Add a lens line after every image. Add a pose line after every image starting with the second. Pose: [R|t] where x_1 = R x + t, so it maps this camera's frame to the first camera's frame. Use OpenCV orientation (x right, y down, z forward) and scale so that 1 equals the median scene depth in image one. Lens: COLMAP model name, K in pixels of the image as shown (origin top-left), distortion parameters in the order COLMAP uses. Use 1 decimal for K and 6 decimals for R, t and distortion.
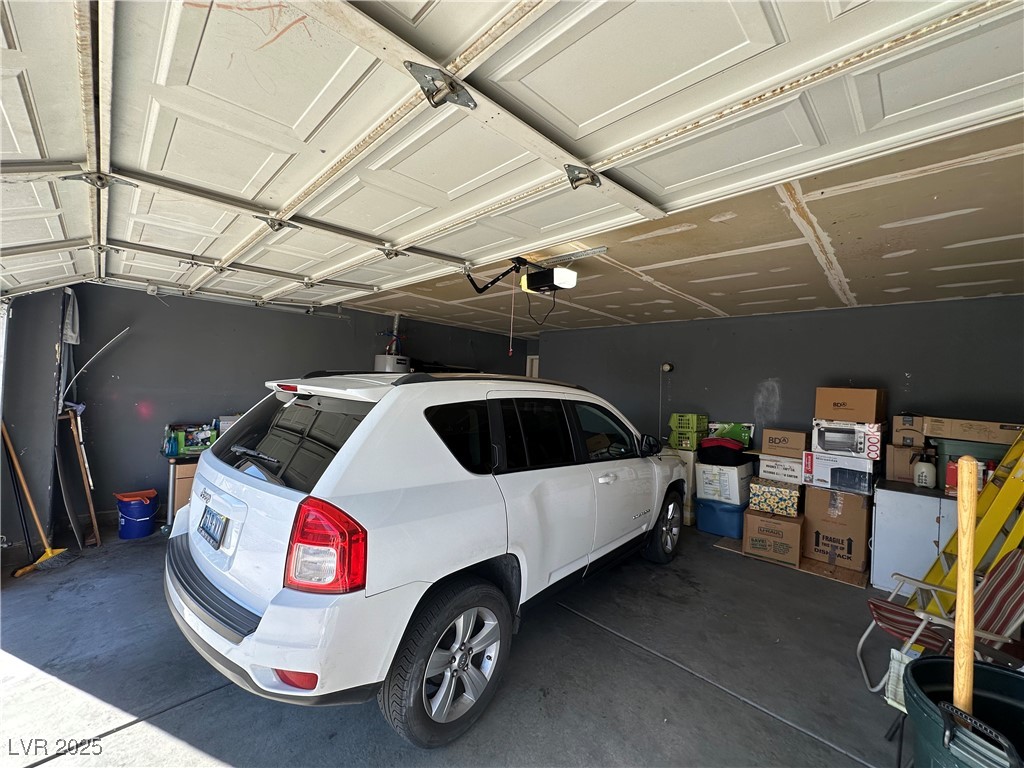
lens RADIAL K [[413.1, 0, 512.8], [0, 413.1, 381.0], [0, 0, 1]] dist [-0.001164, 0.000299]
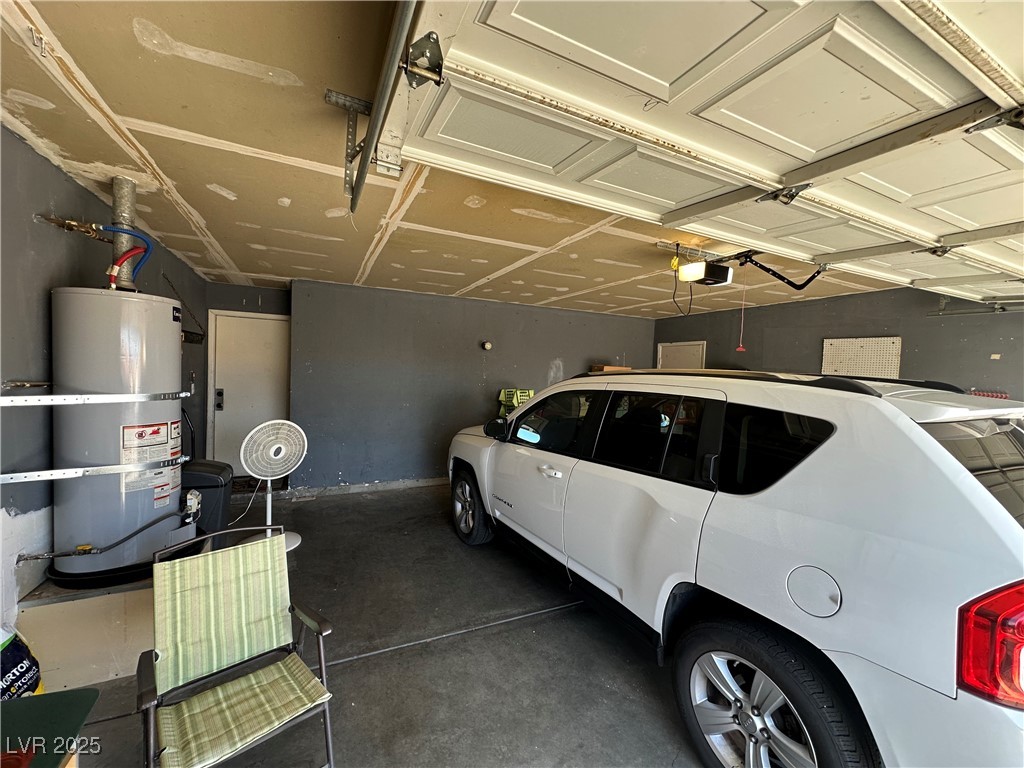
lens RADIAL K [[413.1, 0, 510.1], [0, 413.1, 391.7], [0, 0, 1]] dist [-0.001164, 0.000299]
pose [[0.326544, -0.089094, 0.940973, -0.653849], [-0.032466, 0.993903, 0.105372, -0.033239], [-0.944624, -0.064958, 0.321661, 0.709206]]
